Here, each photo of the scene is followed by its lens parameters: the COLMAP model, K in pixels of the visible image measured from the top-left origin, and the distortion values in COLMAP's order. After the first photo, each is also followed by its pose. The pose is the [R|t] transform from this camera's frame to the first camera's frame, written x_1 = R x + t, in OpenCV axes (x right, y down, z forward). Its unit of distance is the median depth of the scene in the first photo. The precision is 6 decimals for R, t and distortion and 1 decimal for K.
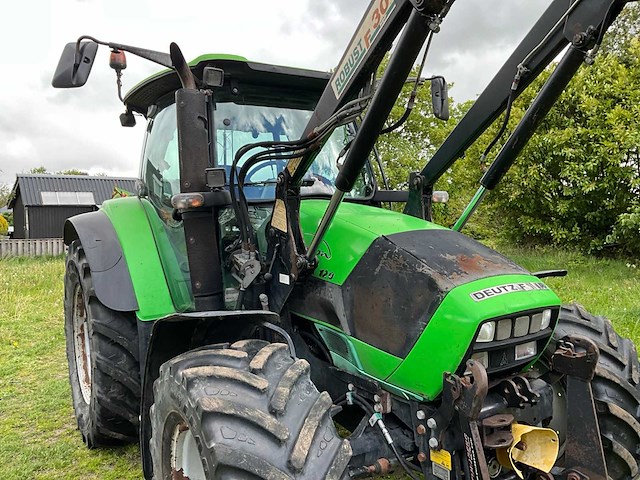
lens RADIAL K [[515.5, 0, 320.0], [0, 515.5, 240.0], [0, 0, 1]] dist [0.094838, -0.171460]
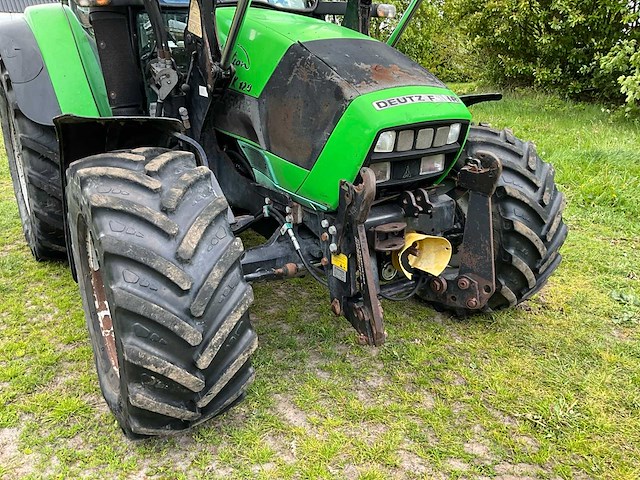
lens RADIAL K [[515.5, 0, 320.0], [0, 515.5, 240.0], [0, 0, 1]] dist [0.094838, -0.171460]
pose [[0.999215, 0.020721, 0.033763, 0.136887], [-0.029692, 0.955939, 0.292060, 0.058534], [-0.026223, -0.292833, 0.955804, -0.004201]]
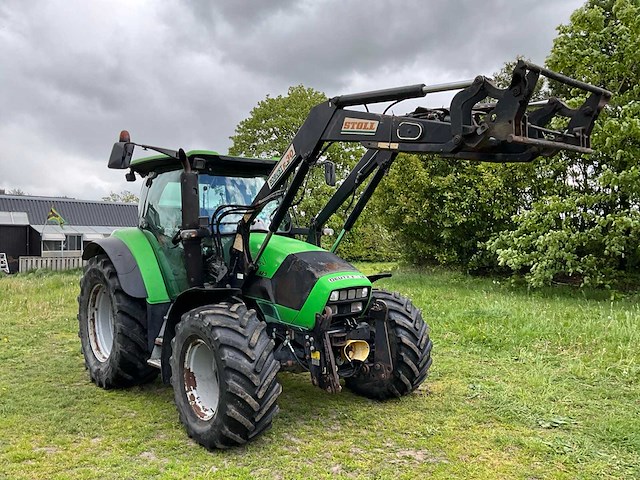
lens RADIAL K [[515.5, 0, 320.0], [0, 515.5, 240.0], [0, 0, 1]] dist [0.094838, -0.171460]
pose [[0.990006, 0.015296, 0.140193, -0.054282], [-0.009281, 0.999012, -0.043461, 0.026337], [-0.140719, 0.041725, 0.989170, -1.036387]]
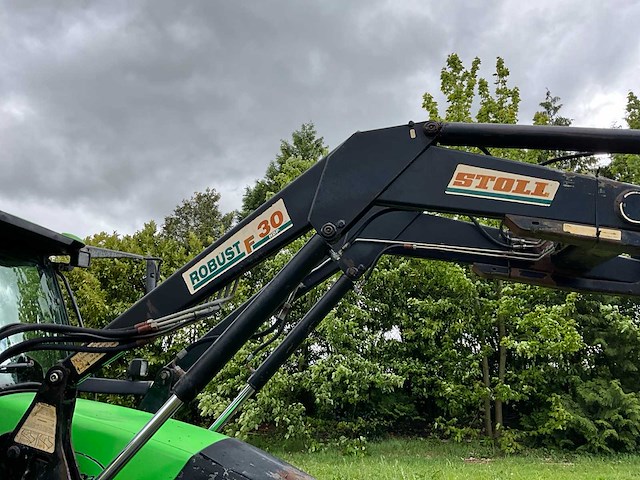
lens RADIAL K [[515.5, 0, 320.0], [0, 515.5, 240.0], [0, 0, 1]] dist [0.094838, -0.171460]
pose [[0.662901, 0.216118, 0.716837, -0.438598], [0.009494, 0.954930, -0.296680, -0.088001], [-0.748647, 0.203475, 0.630972, 0.241583]]
